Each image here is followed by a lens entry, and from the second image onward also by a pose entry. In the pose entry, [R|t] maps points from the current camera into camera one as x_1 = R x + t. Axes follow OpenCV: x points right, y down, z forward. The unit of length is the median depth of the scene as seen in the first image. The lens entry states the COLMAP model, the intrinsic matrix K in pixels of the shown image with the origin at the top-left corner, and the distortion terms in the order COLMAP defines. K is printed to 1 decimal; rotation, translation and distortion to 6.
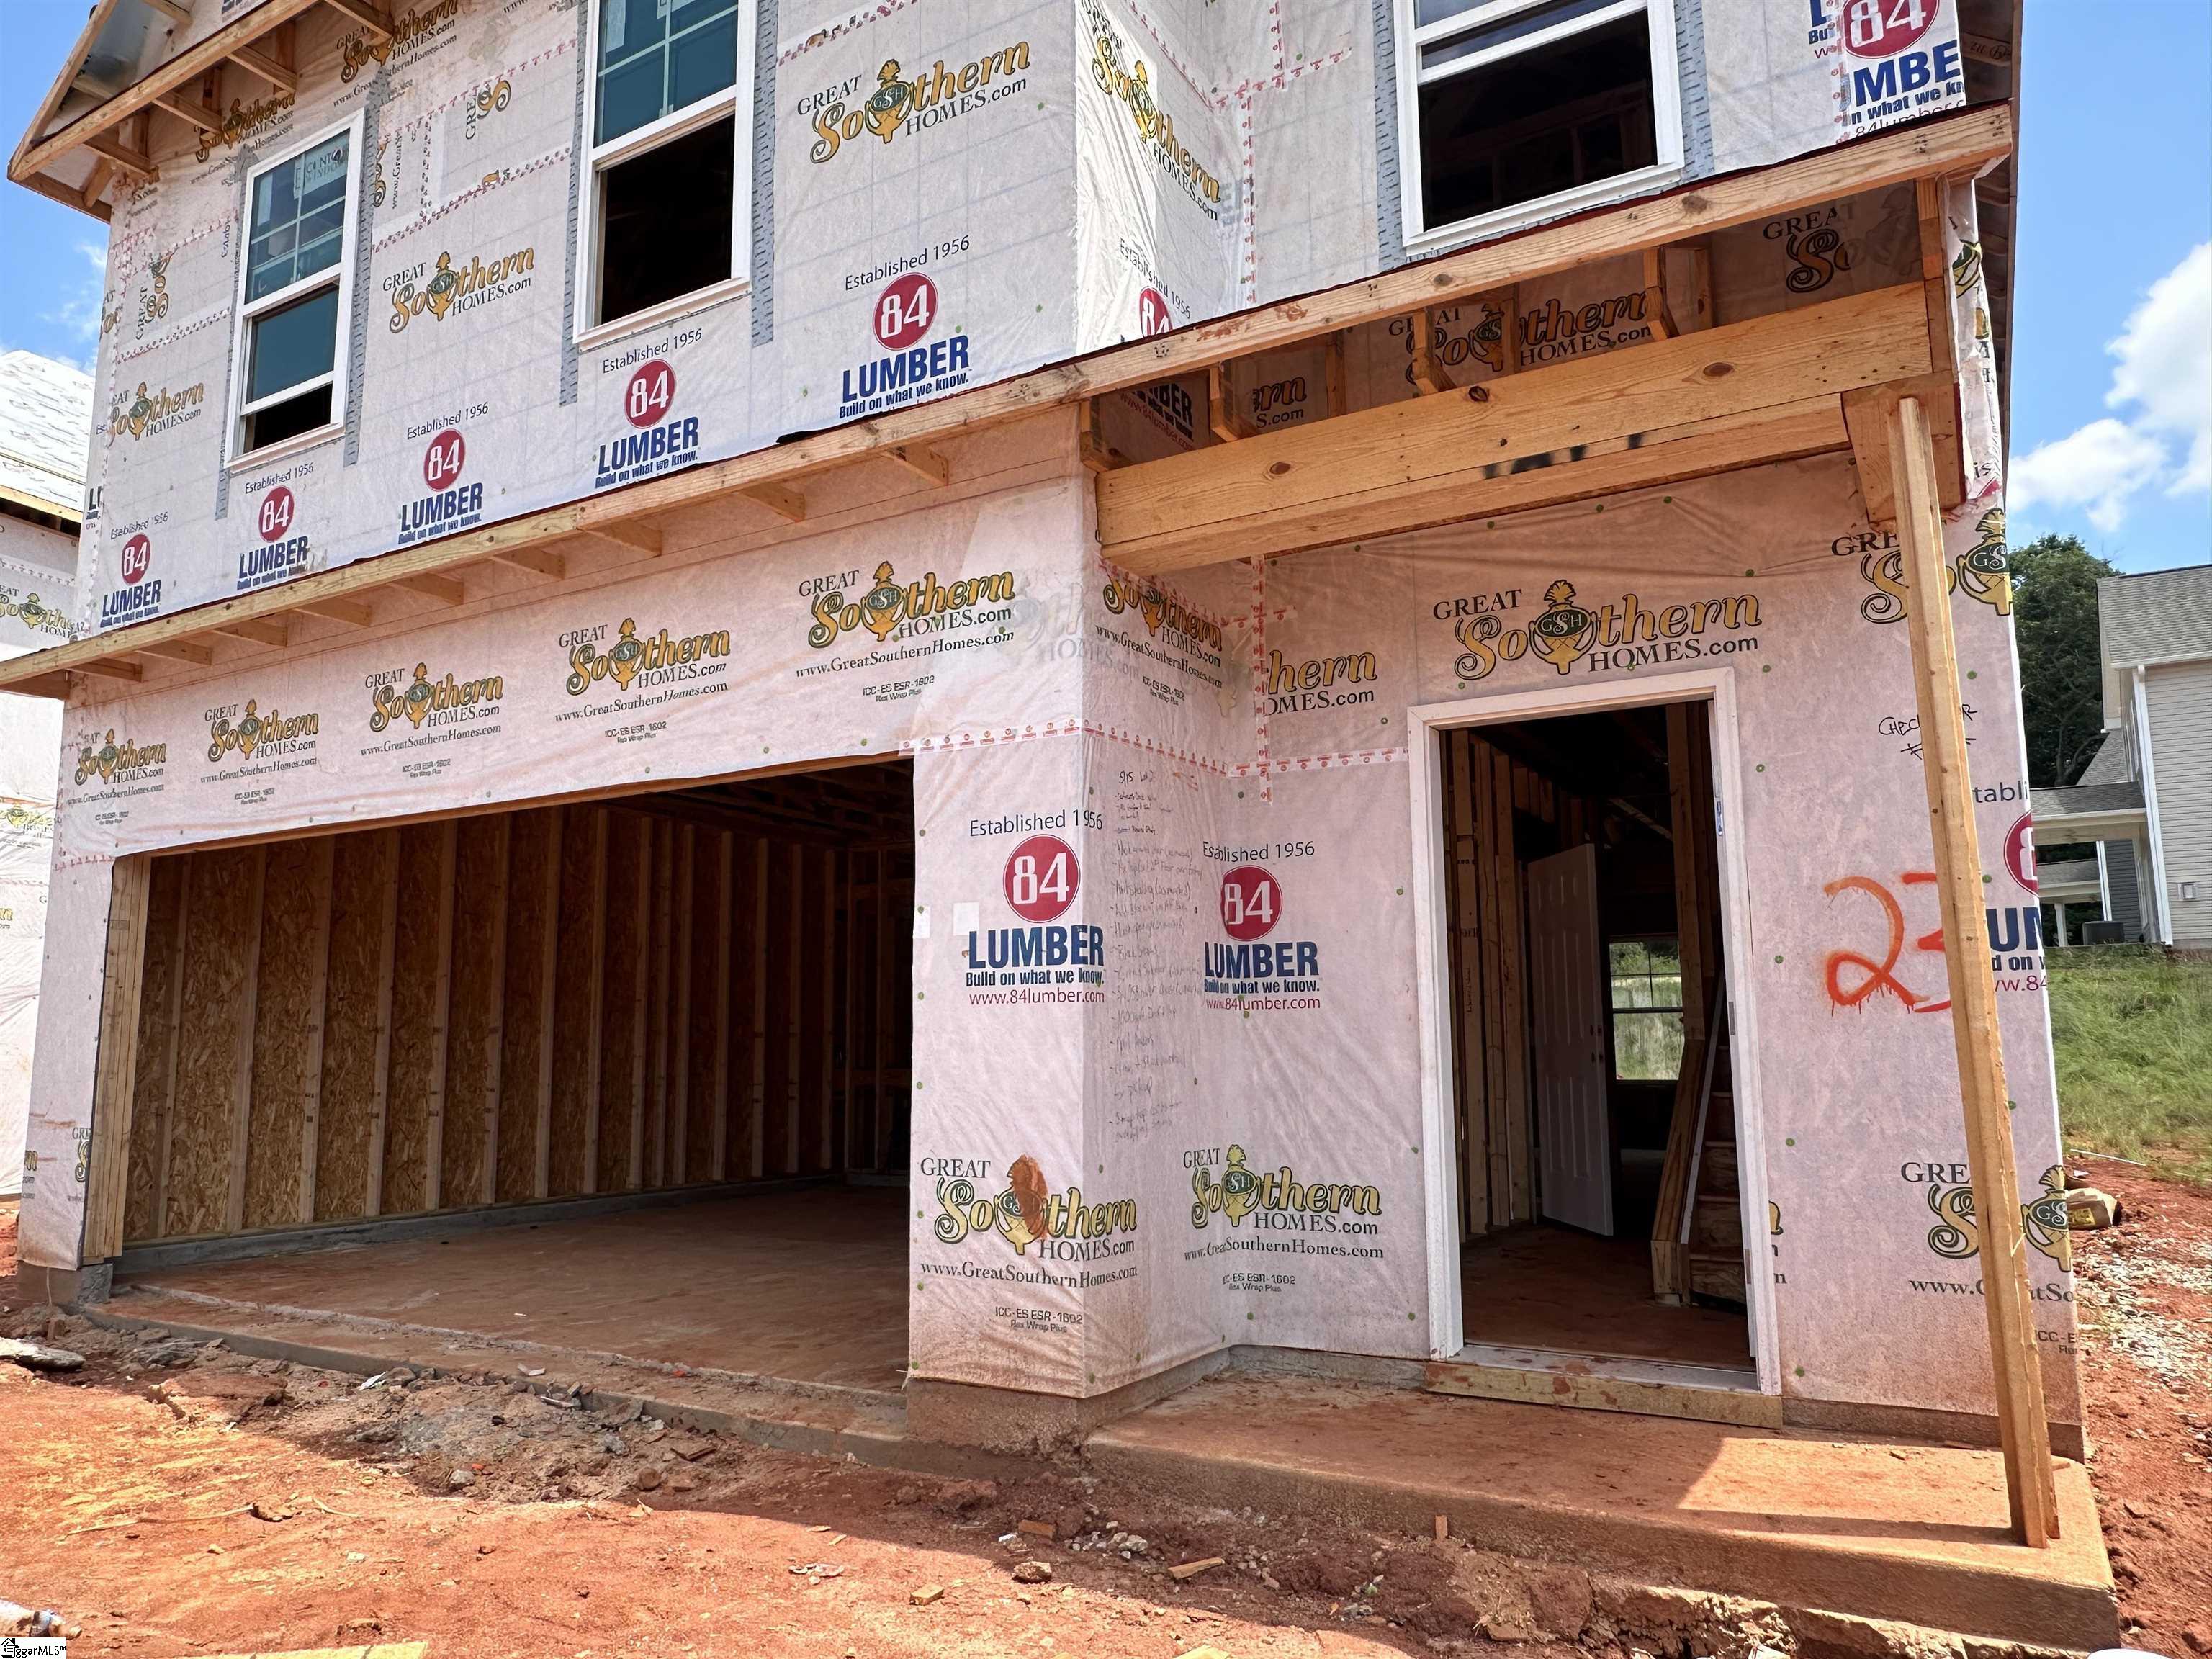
lens RADIAL K [[1498.2, 0, 1108.5], [0, 1498.2, 835.2], [0, 0, 1]] dist [-0.001170, -0.005665]
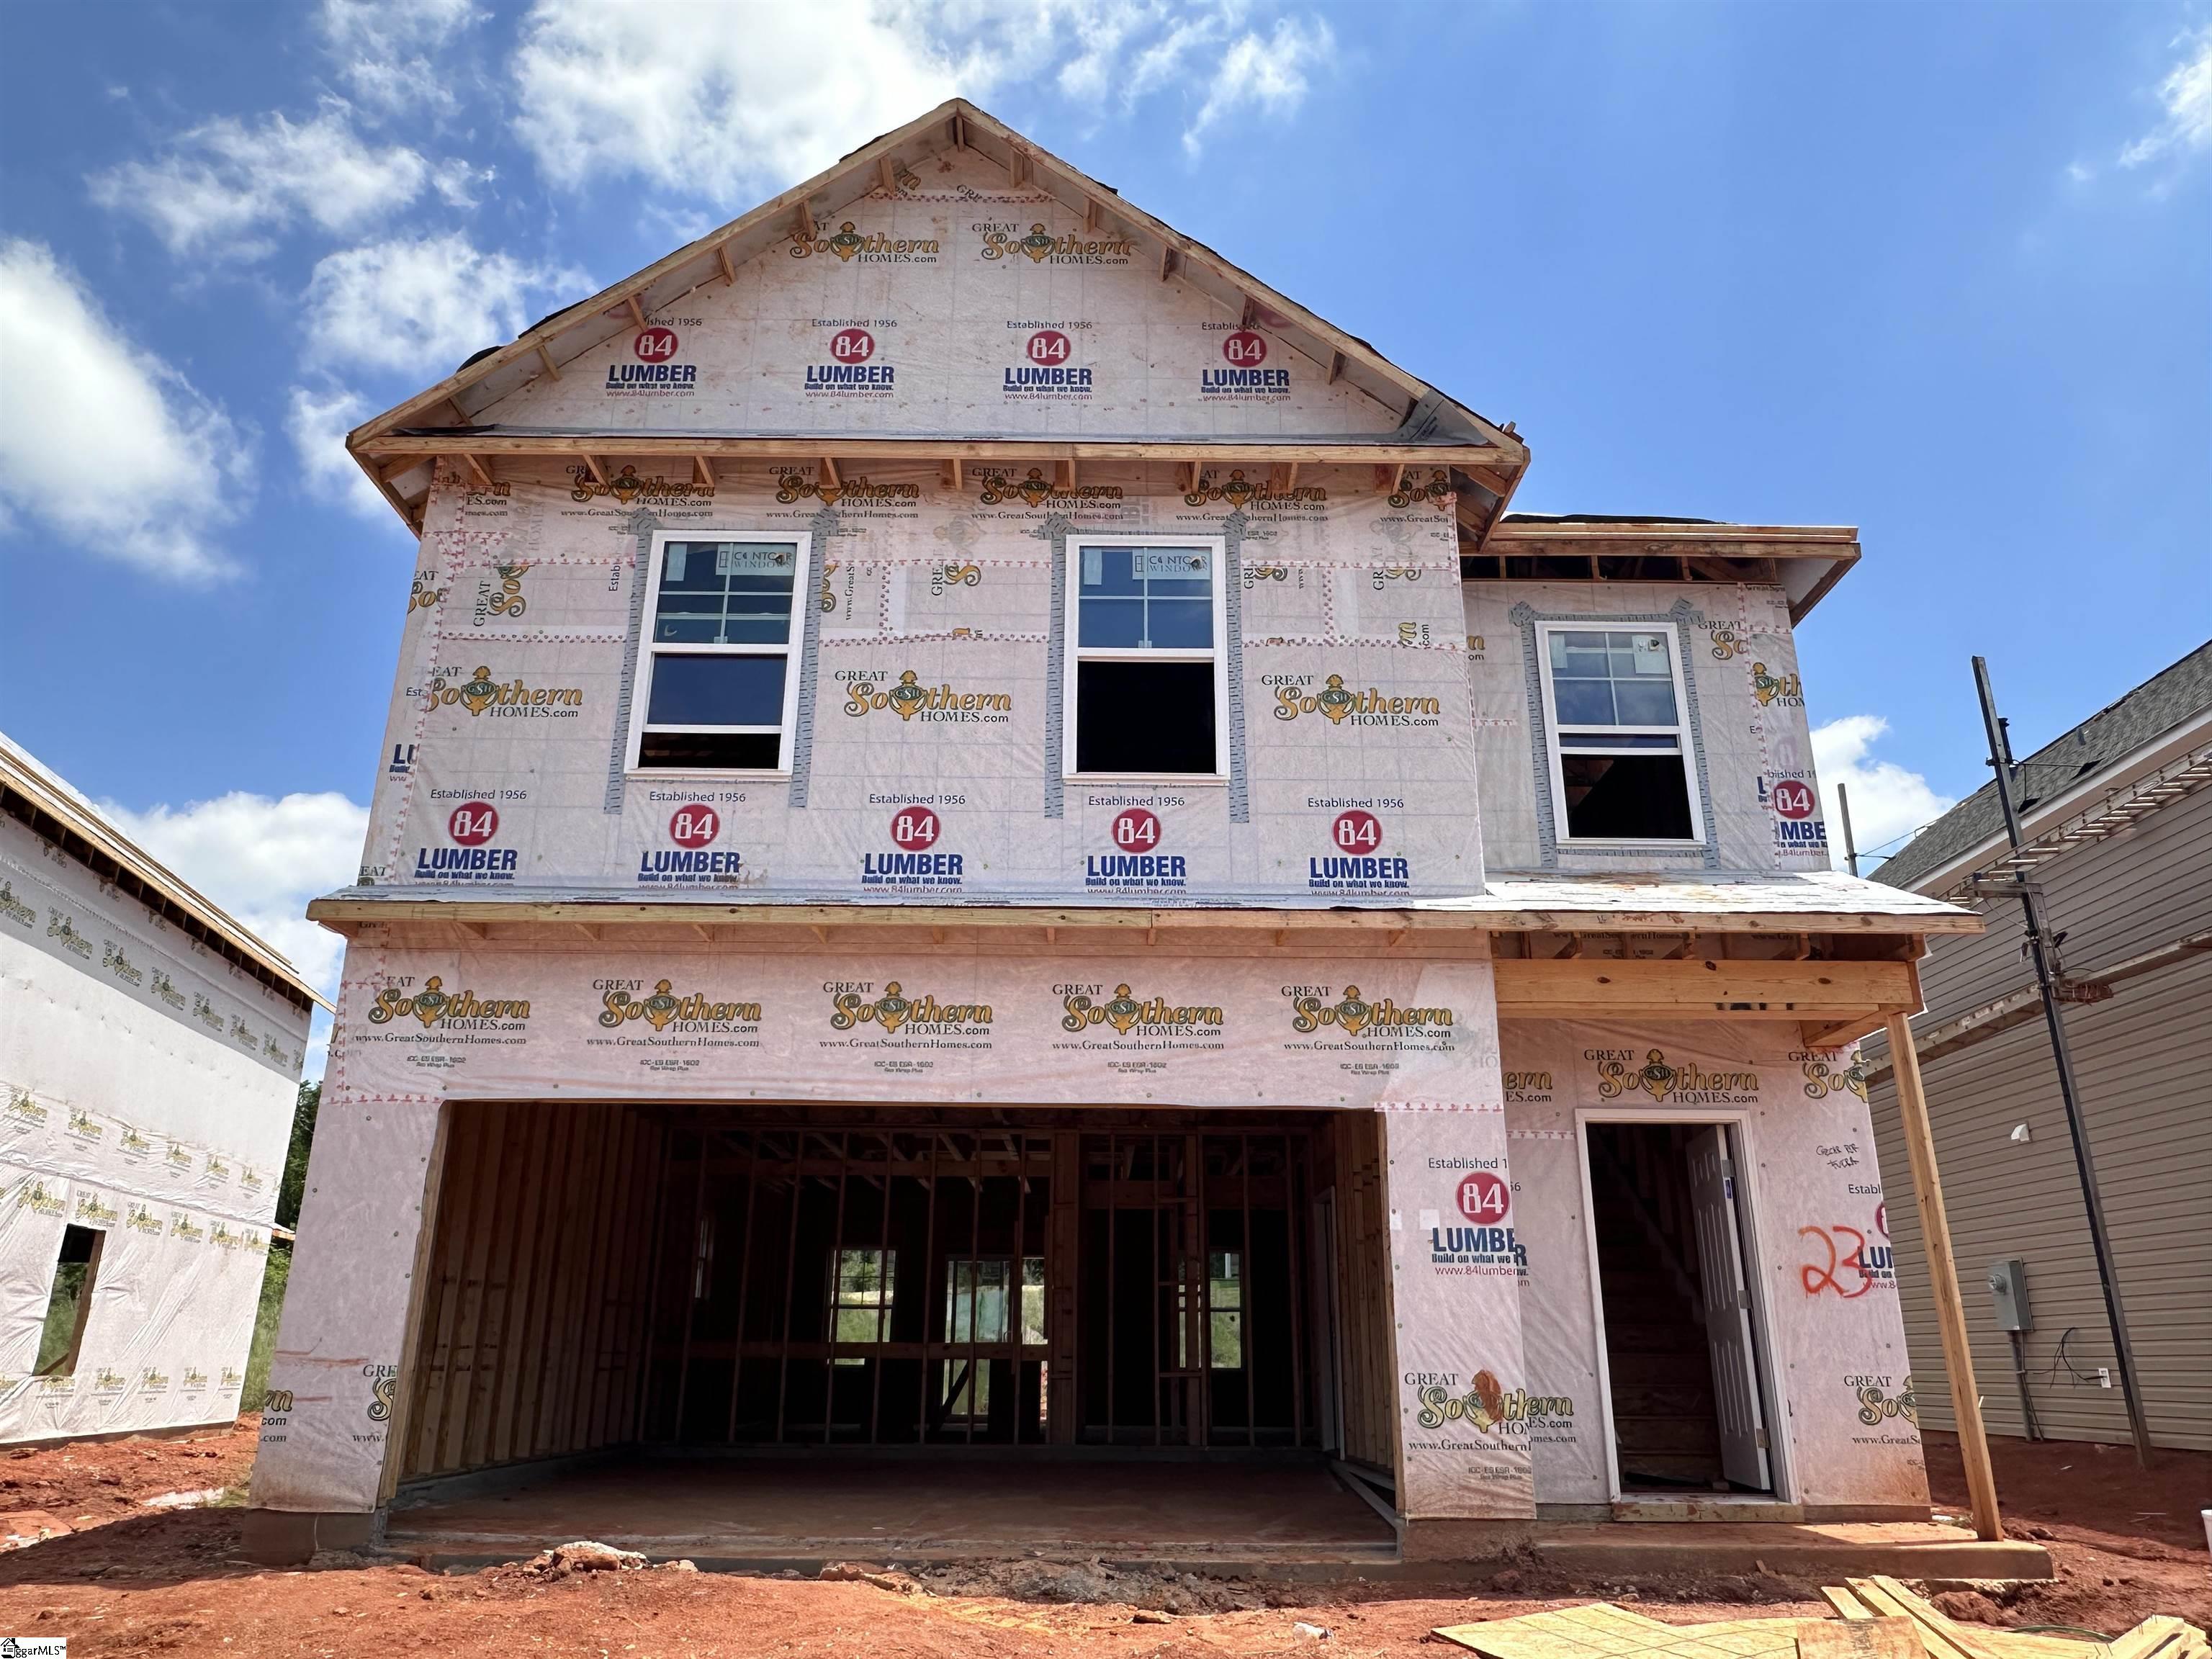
lens RADIAL K [[1498.2, 0, 1099.1], [0, 1498.2, 828.7], [0, 0, 1]] dist [-0.001170, -0.005665]
pose [[0.856959, 0.186867, 0.480315, -1.187770], [-0.087766, 0.971253, -0.221278, 0.032779], [-0.507857, 0.147471, 0.848725, -0.247726]]
